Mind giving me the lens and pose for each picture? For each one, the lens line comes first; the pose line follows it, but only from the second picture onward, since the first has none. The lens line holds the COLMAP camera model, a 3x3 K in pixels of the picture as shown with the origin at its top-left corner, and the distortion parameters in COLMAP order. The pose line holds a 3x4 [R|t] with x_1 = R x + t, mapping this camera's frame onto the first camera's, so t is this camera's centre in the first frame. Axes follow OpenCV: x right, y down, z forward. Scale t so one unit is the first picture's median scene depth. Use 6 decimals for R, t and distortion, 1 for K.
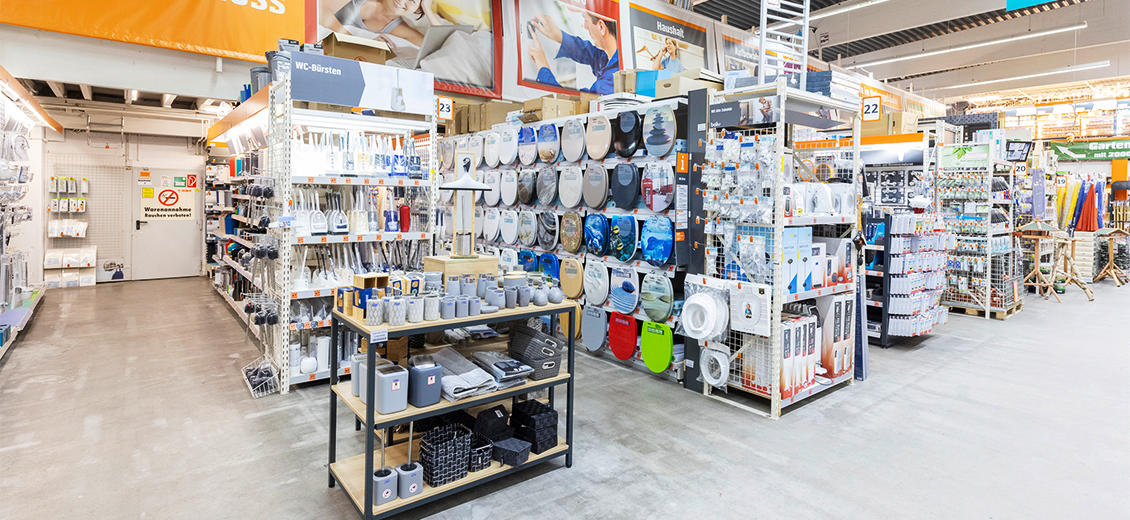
lens RADIAL K [[542.7, 0, 566.3], [0, 542.7, 254.5], [0, 0, 1]] dist [-0.001166, 0.000230]
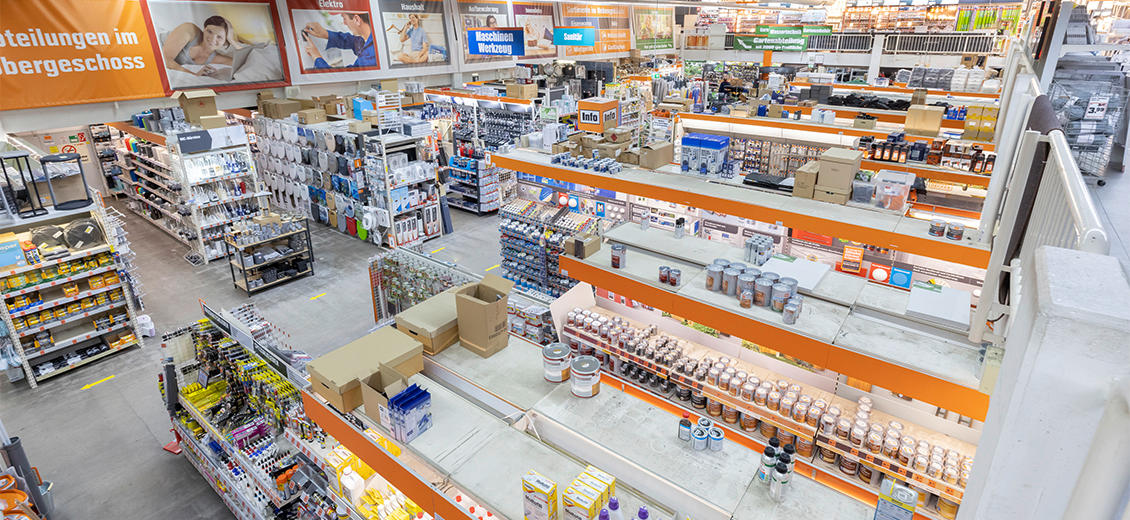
lens RADIAL K [[542.7, 0, 606.3], [0, 542.7, 237.3], [0, 0, 1]] dist [-0.001166, 0.000230]
pose [[0.963706, -0.102157, 0.246645, 0.599169], [0.027601, 0.957064, 0.288561, -0.478975], [-0.265534, -0.271280, 0.925148, -1.603064]]
